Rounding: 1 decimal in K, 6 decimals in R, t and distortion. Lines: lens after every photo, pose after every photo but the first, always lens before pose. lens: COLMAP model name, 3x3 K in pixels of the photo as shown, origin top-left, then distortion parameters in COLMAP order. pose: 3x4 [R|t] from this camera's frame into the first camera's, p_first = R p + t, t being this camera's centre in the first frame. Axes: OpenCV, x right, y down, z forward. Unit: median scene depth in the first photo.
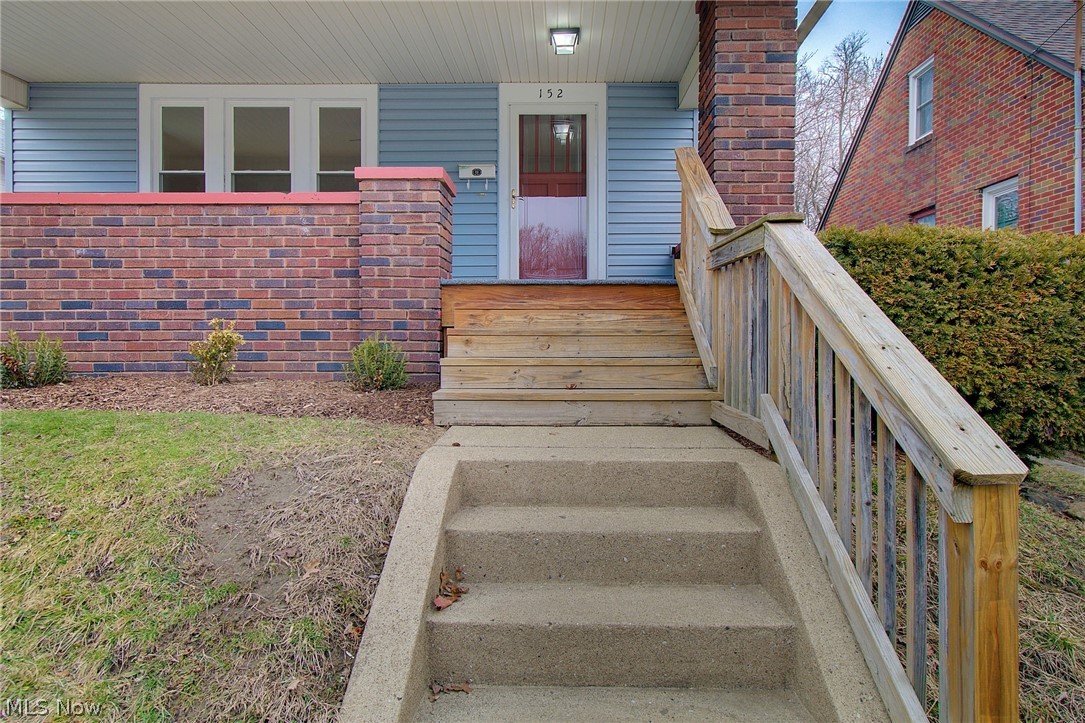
lens RADIAL K [[720.3, 0, 544.2], [0, 720.3, 353.9], [0, 0, 1]] dist [0.010422, -0.003727]
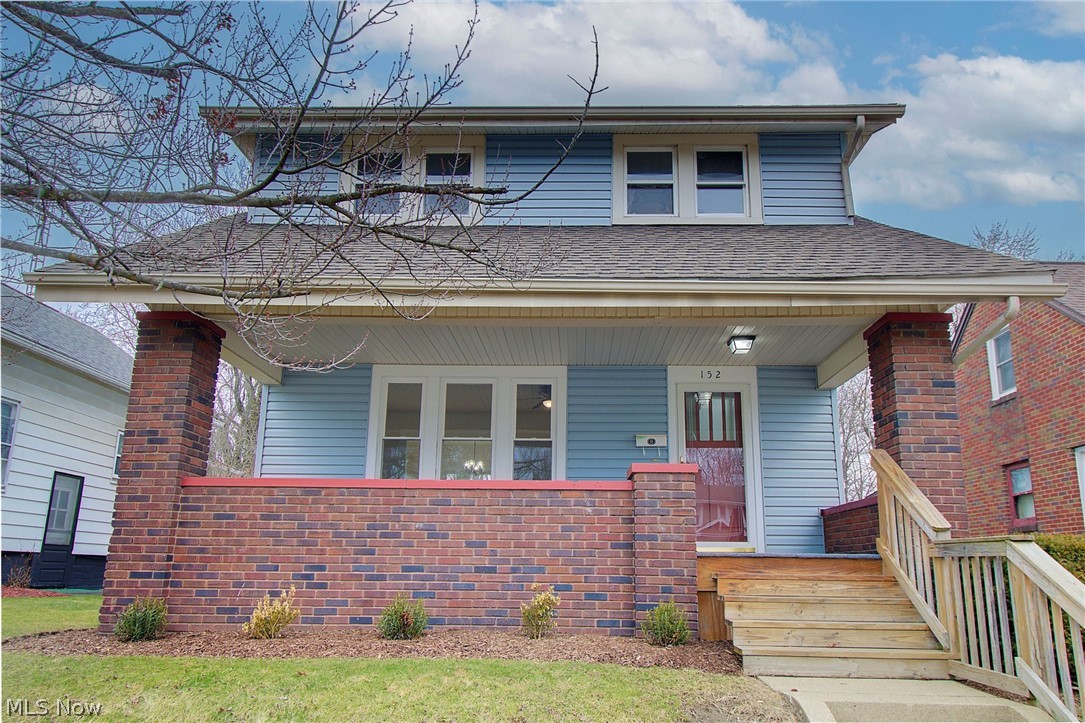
lens RADIAL K [[849.2, 0, 545.5], [0, 849.2, 362.1], [0, 0, 1]] dist [0.006524, 0.001978]
pose [[0.999615, 0.022381, 0.016410, -0.424546], [-0.017475, 0.966953, -0.254354, -0.041021], [-0.021561, 0.253969, 0.966972, -0.494182]]
